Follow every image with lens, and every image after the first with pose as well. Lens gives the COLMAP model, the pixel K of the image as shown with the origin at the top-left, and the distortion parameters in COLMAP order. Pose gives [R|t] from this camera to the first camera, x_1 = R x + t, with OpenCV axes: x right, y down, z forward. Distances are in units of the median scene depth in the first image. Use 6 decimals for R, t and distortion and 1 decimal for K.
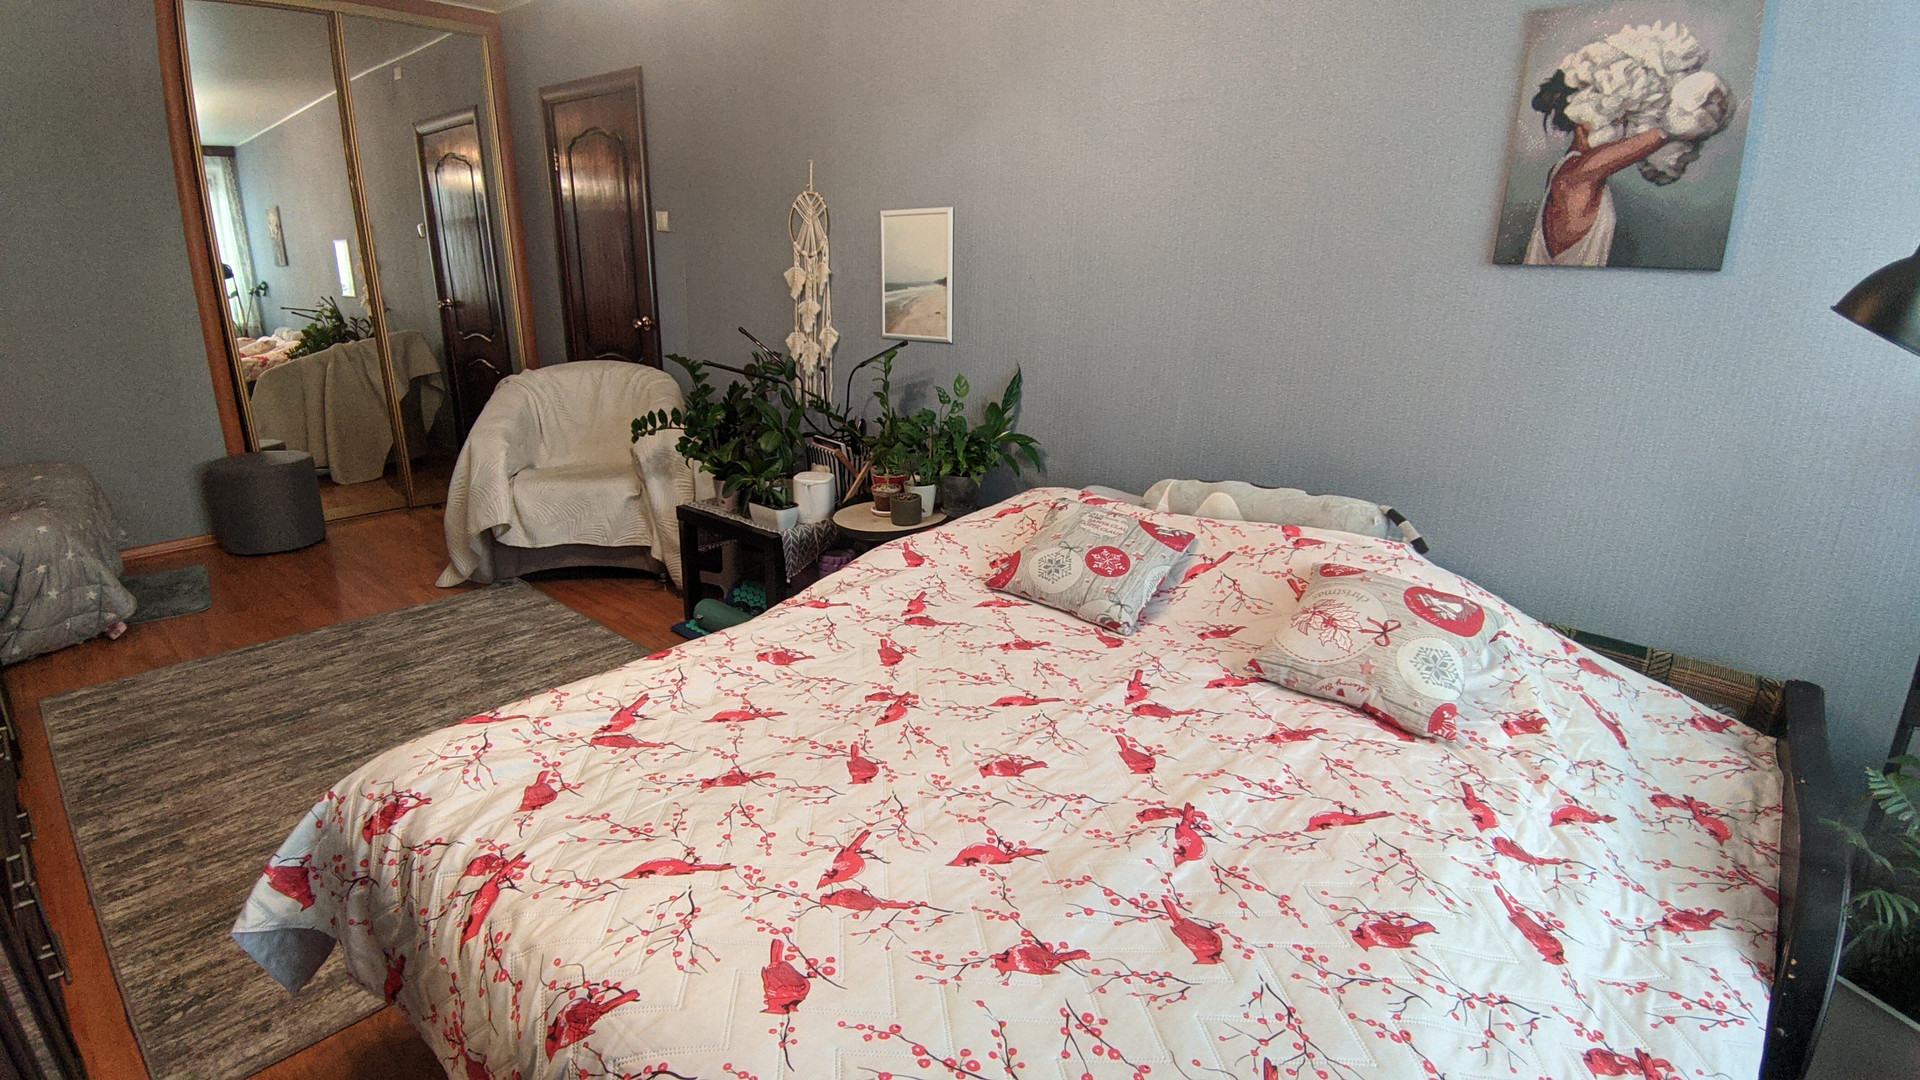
lens RADIAL K [[869.3, 0, 953.1], [0, 869.3, 538.5], [0, 0, 1]] dist [0.030394, -0.044971]
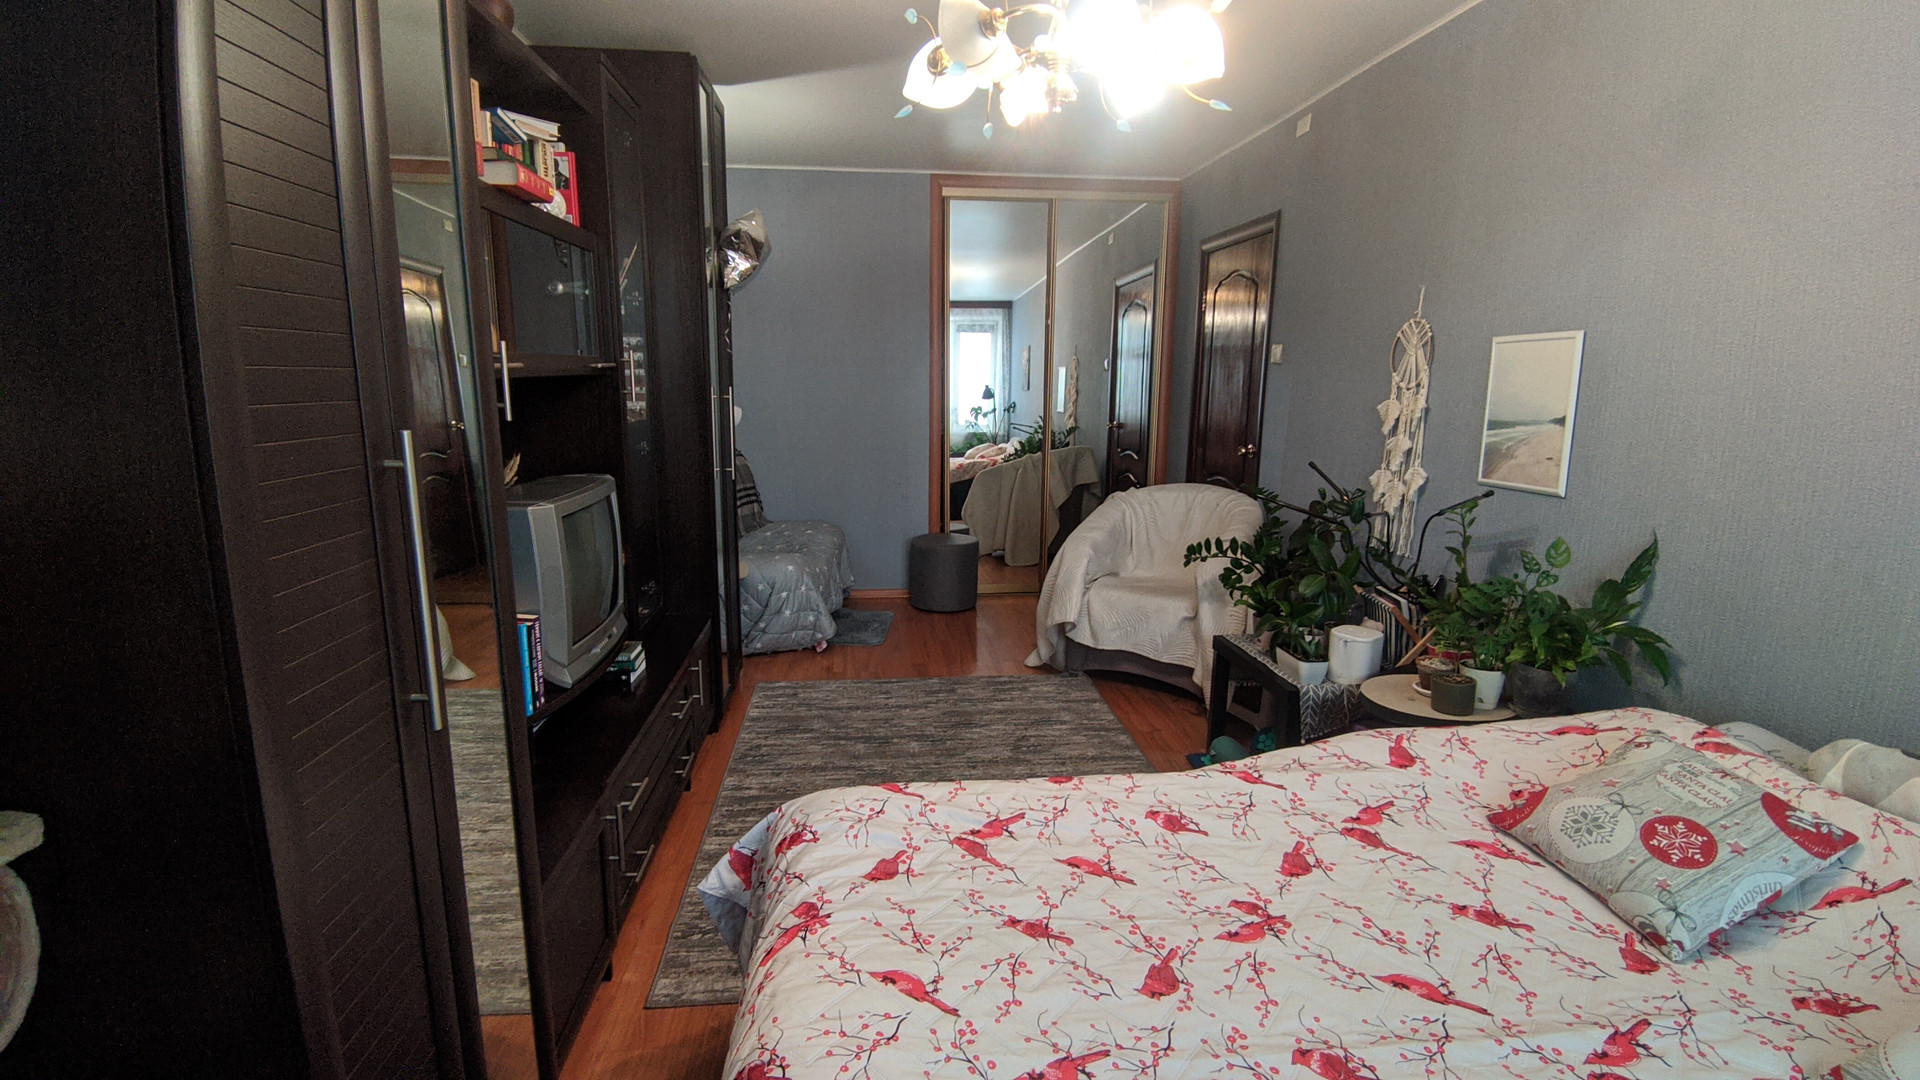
lens RADIAL K [[869.3, 0, 953.1], [0, 869.3, 538.5], [0, 0, 1]] dist [0.030394, -0.044971]
pose [[0.721615, 0.113247, -0.682969, 0.155268], [-0.200491, 0.978439, -0.049595, -0.043436], [0.662628, 0.172717, 0.728761, 0.081322]]
